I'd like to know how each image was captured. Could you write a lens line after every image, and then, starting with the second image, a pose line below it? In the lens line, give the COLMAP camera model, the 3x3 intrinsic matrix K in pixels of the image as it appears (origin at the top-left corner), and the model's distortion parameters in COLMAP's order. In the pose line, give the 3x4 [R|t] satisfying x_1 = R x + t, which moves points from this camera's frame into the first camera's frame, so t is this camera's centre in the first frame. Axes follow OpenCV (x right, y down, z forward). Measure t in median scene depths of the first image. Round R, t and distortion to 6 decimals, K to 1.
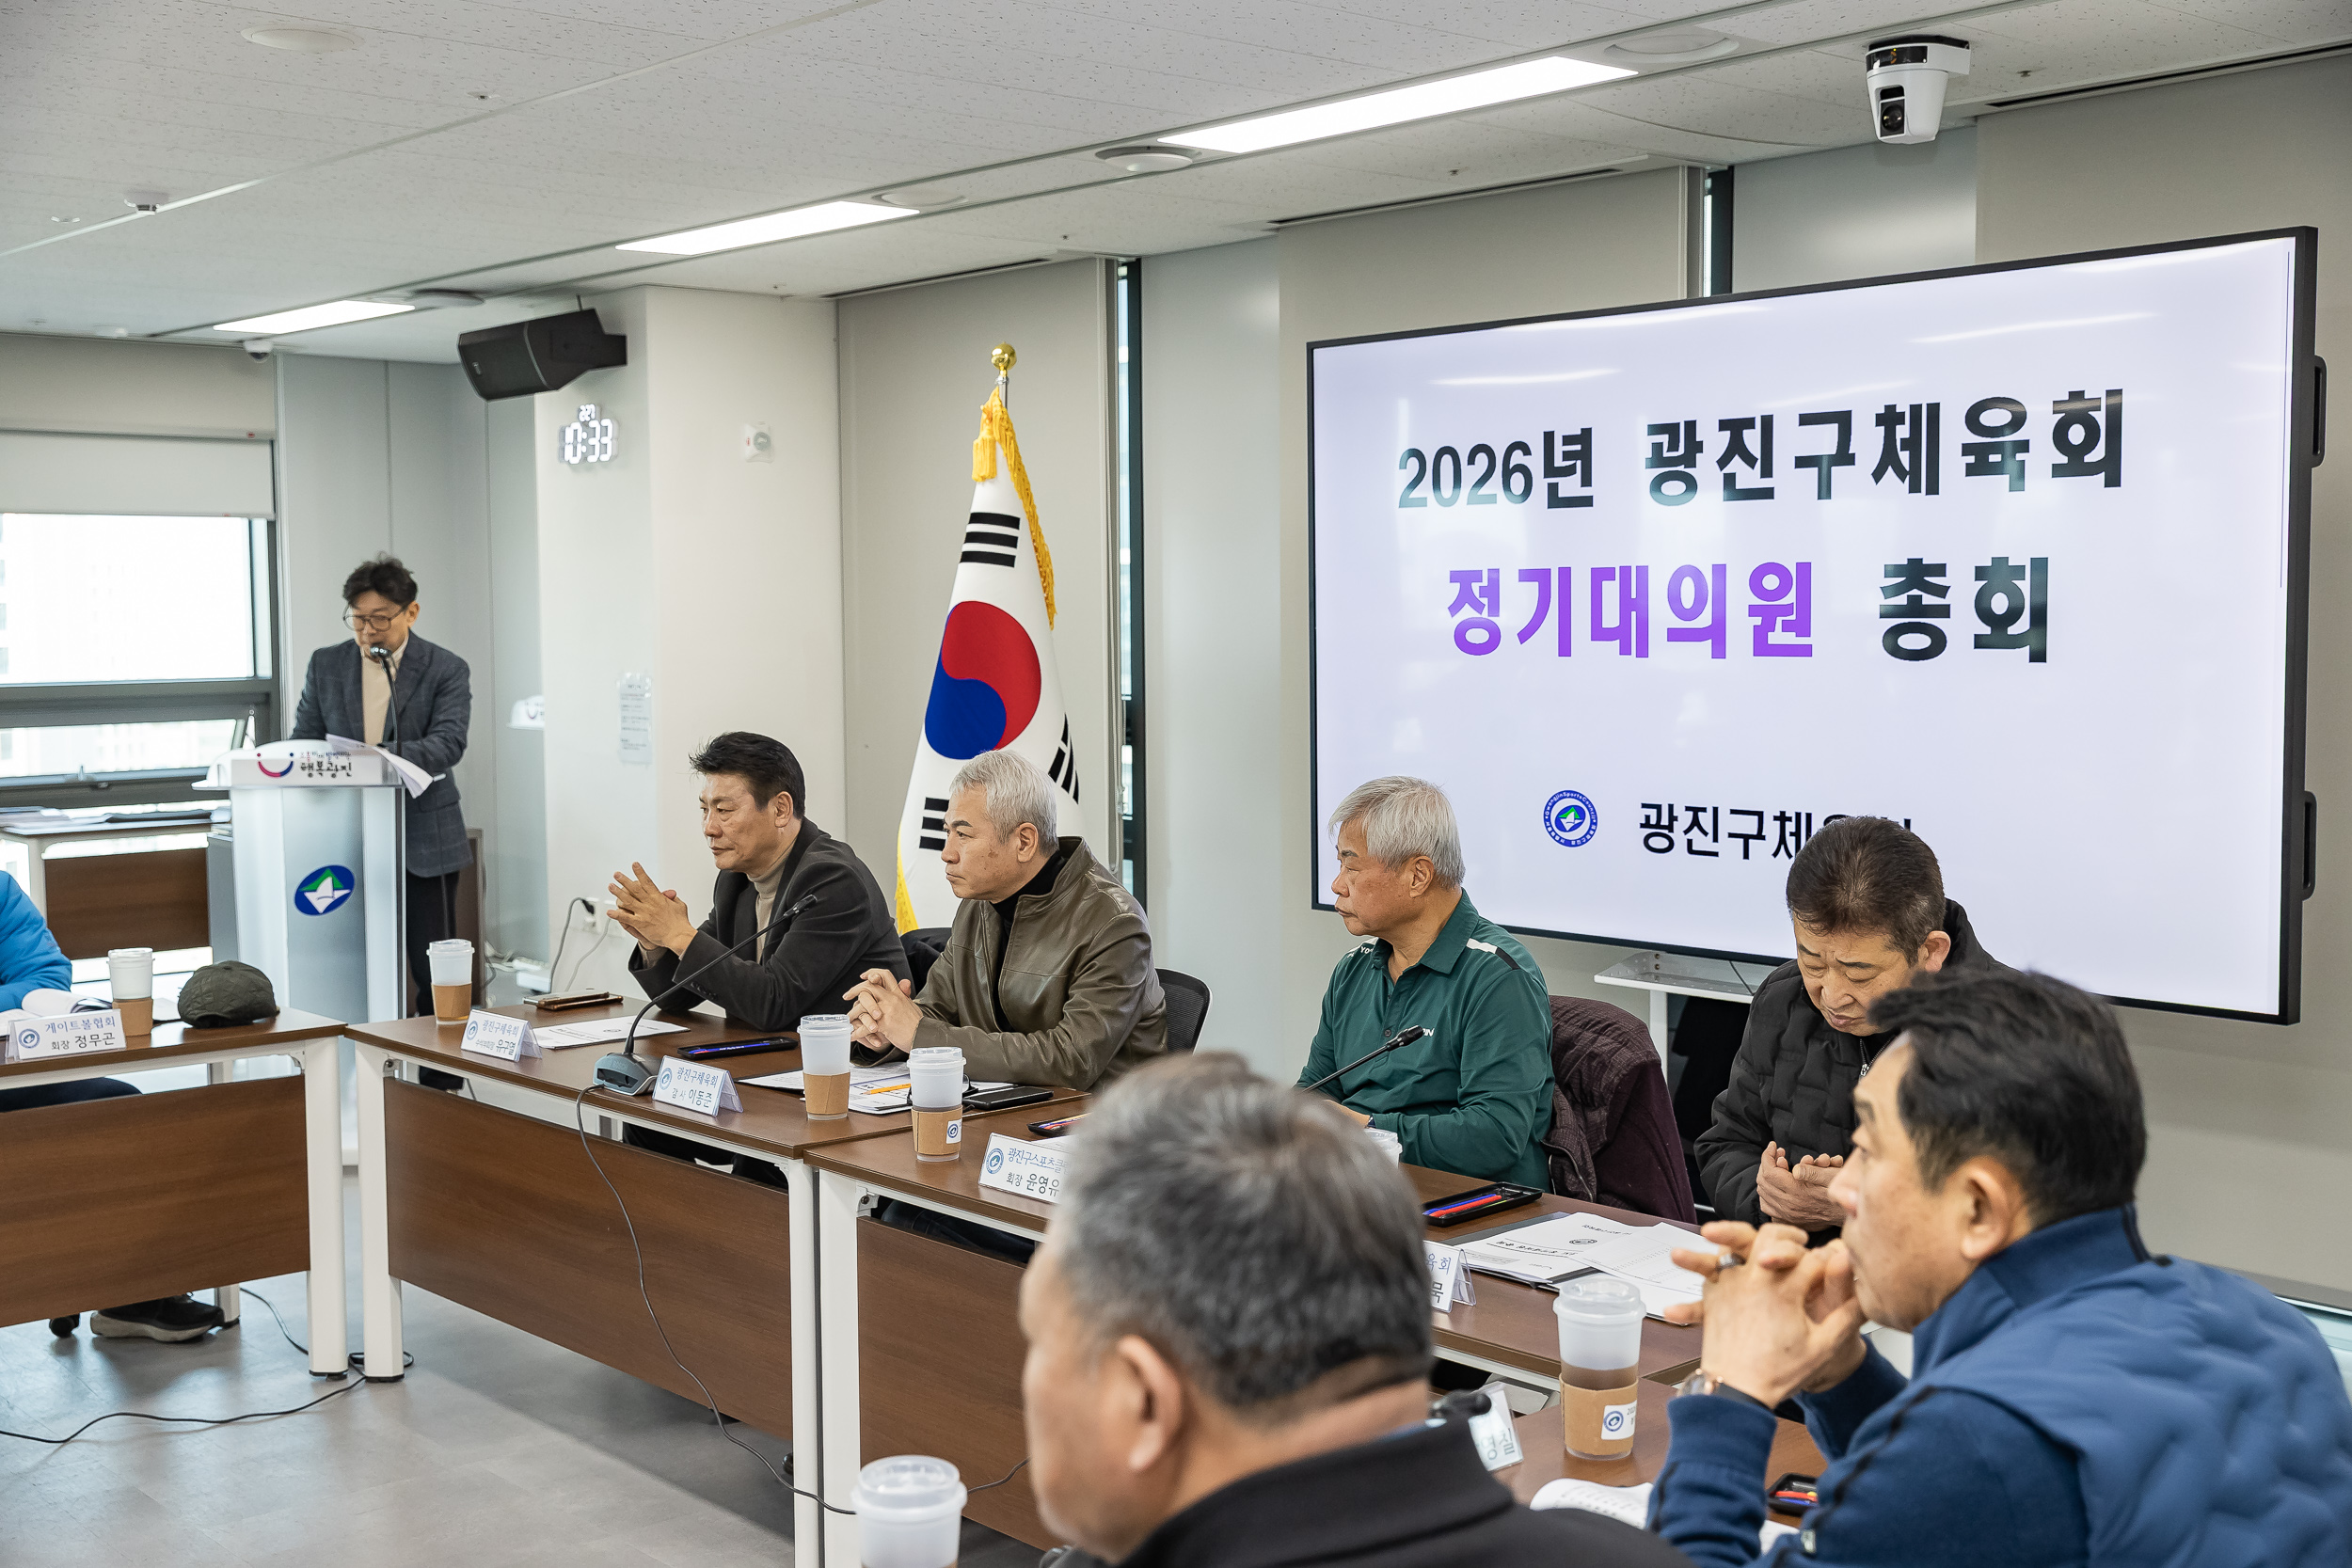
lens RADIAL K [[2624.6, 0, 1155.0], [0, 2624.6, 782.2], [0, 0, 1]] dist [0.032976, 0.000000]
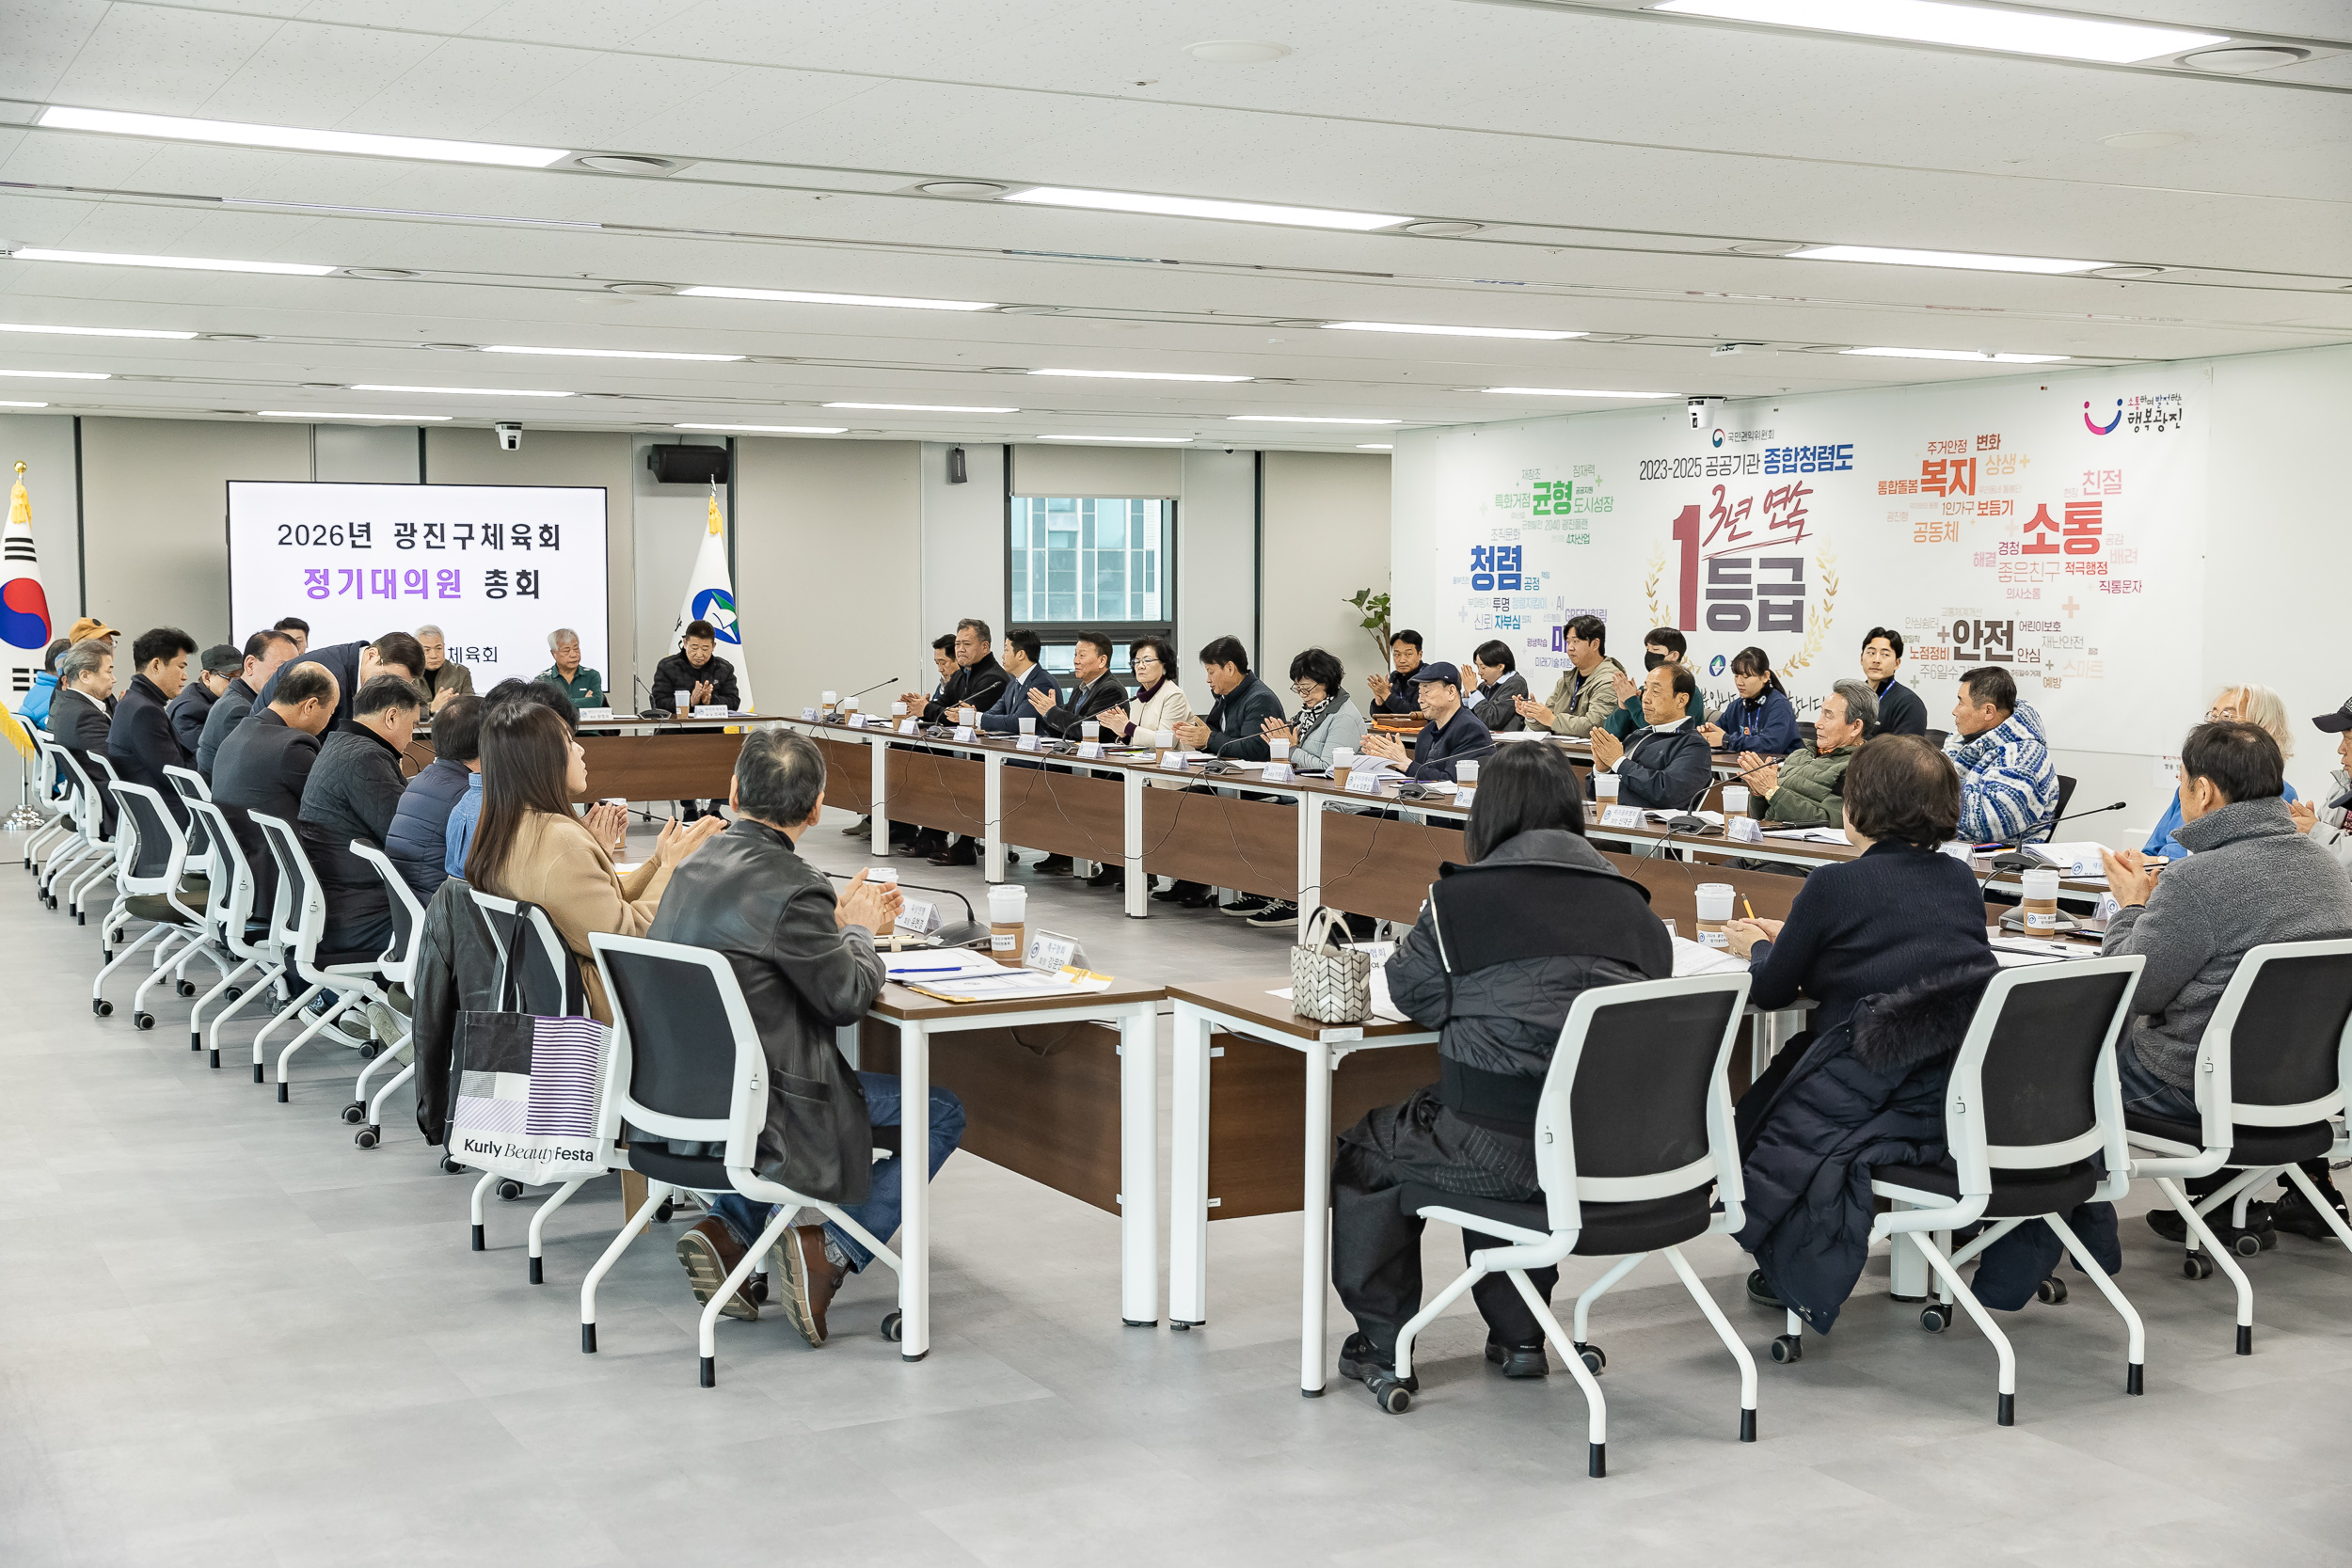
lens RADIAL K [[2758.2, 0, 1172.9], [0, 2758.2, 804.2], [0, 0, 1]] dist [0.037545, 0.000000]
pose [[0.238244, -0.071001, 0.968607, -2.782321], [0.064065, 0.996301, 0.057273, 0.064277], [-0.969090, 0.048409, 0.241911, -0.645884]]
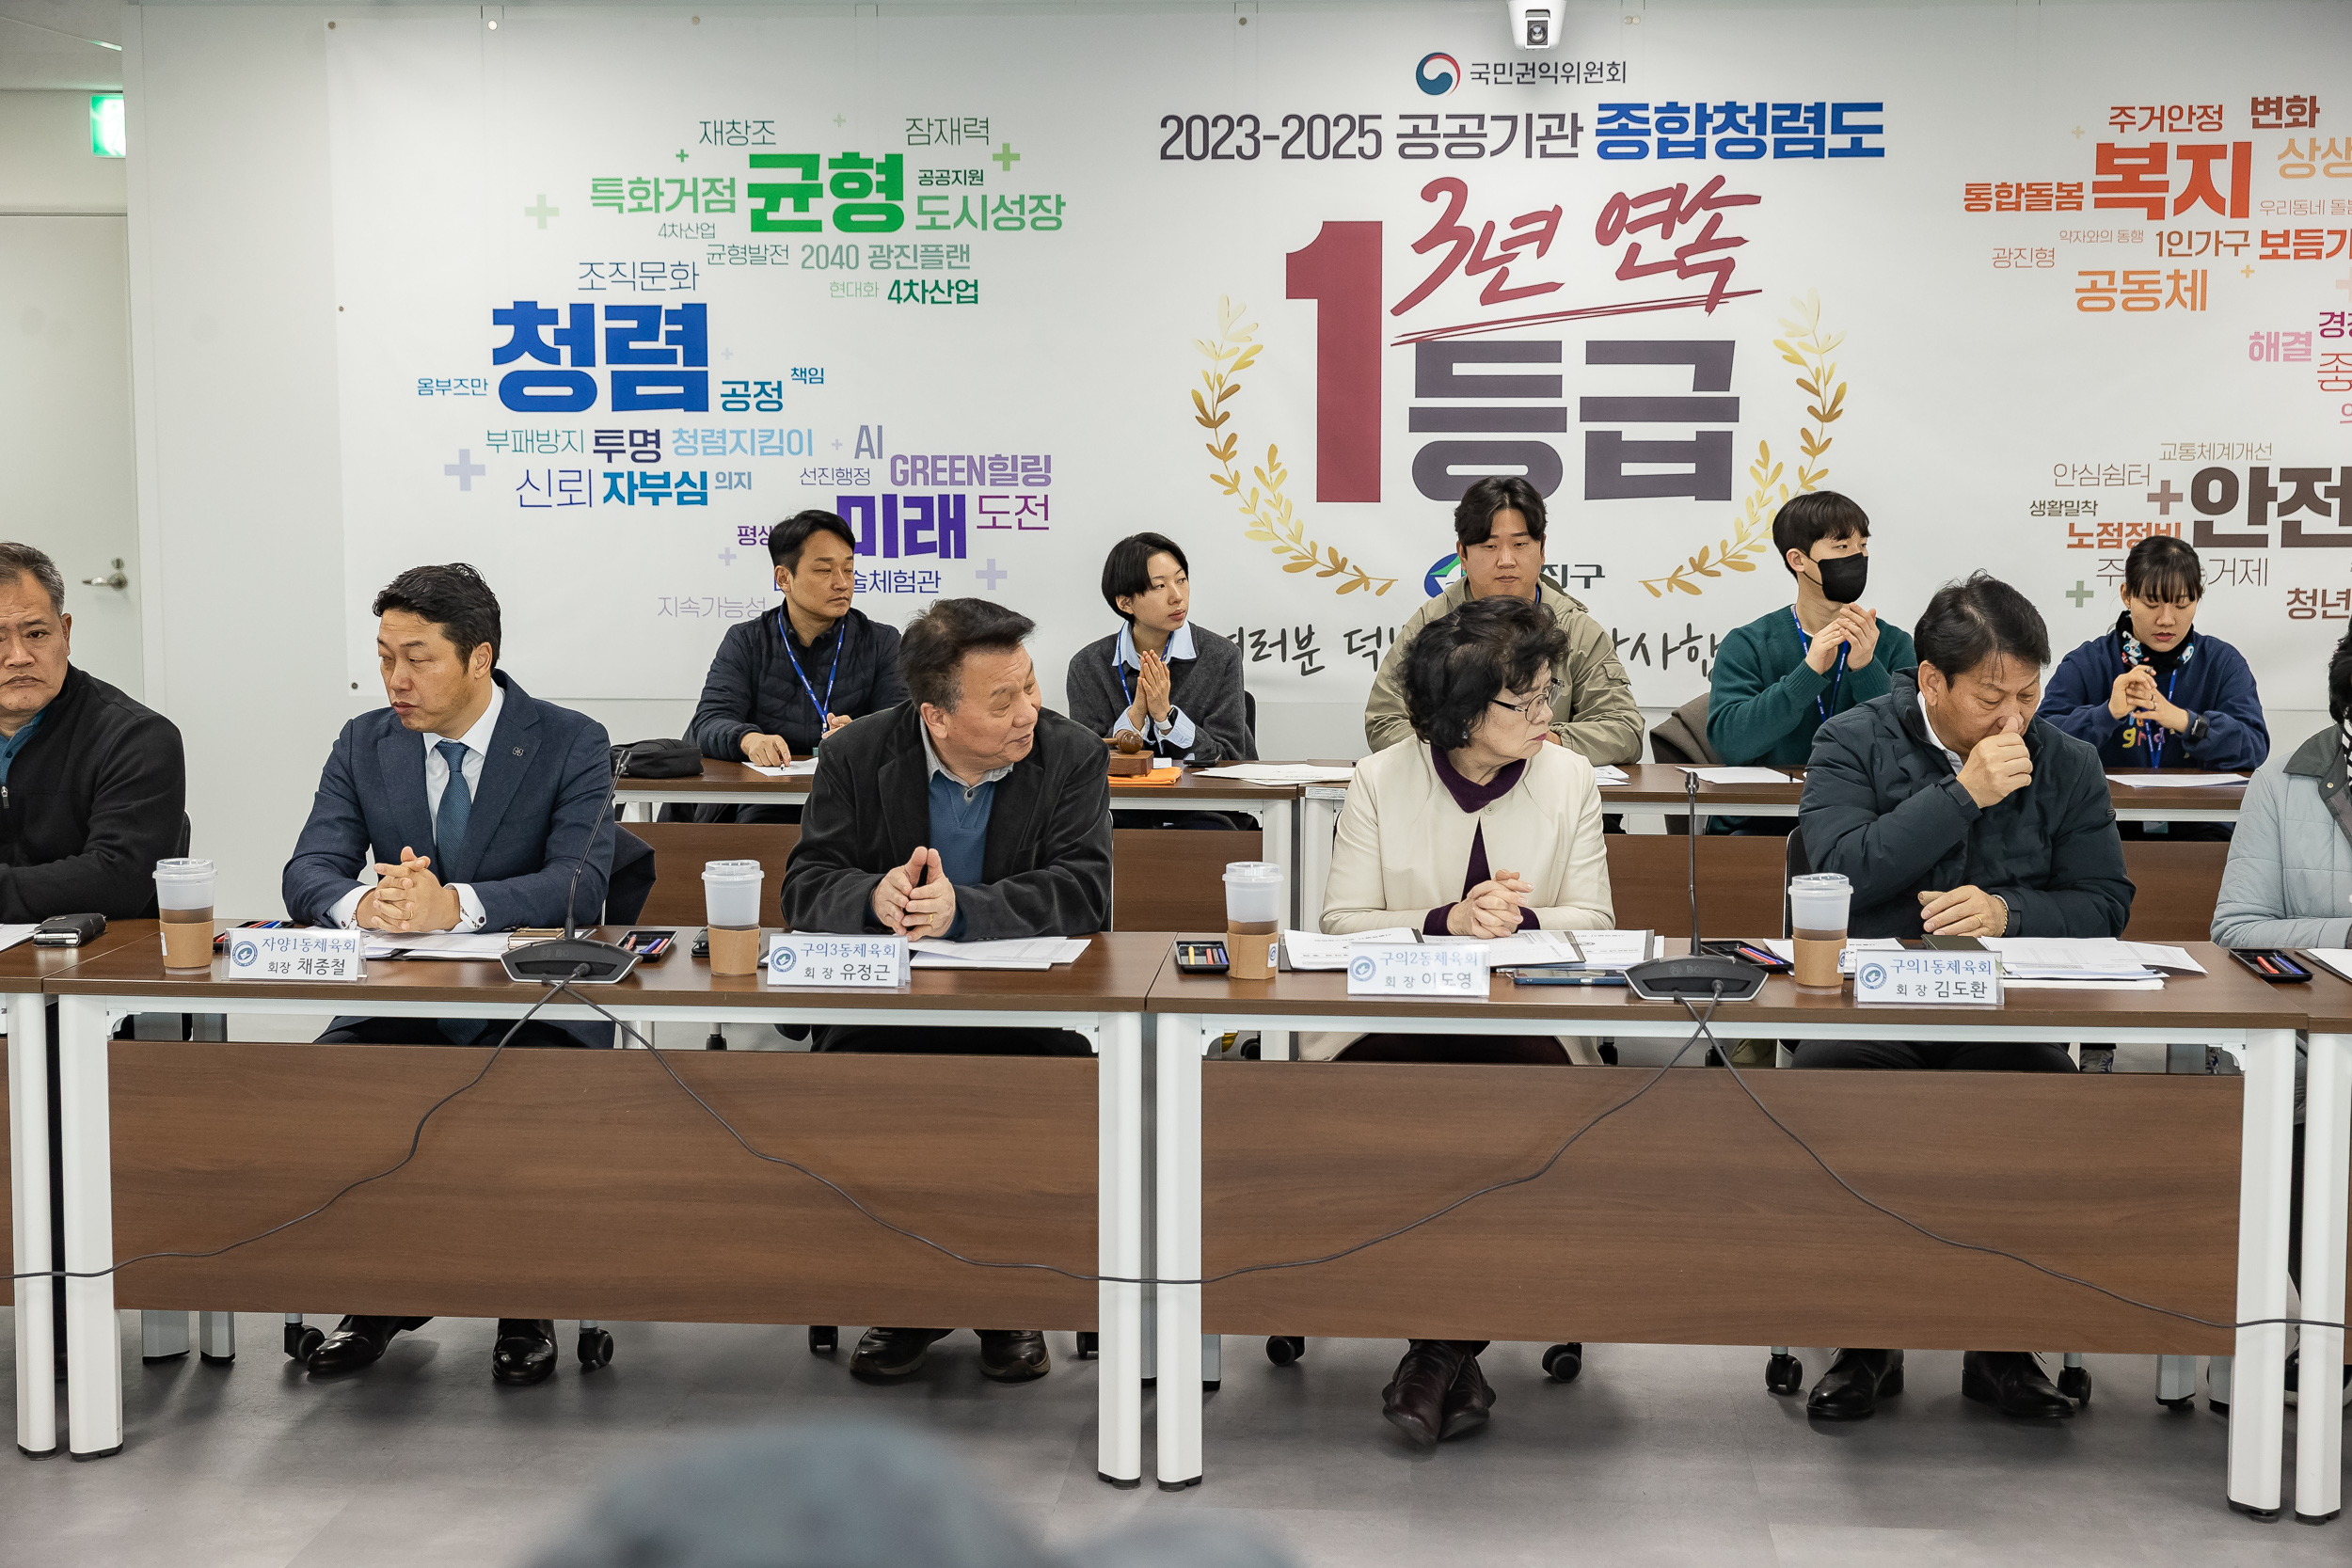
lens RADIAL K [[3603.5, 0, 1184.5], [0, 3603.5, 806.8], [0, 0, 1]] dist [0.044077, 0.000000]
pose [[-0.681304, -0.076481, 0.727994, -1.051999], [0.054016, 0.986563, 0.154197, -0.040034], [-0.730005, 0.144378, -0.668018, 0.728902]]
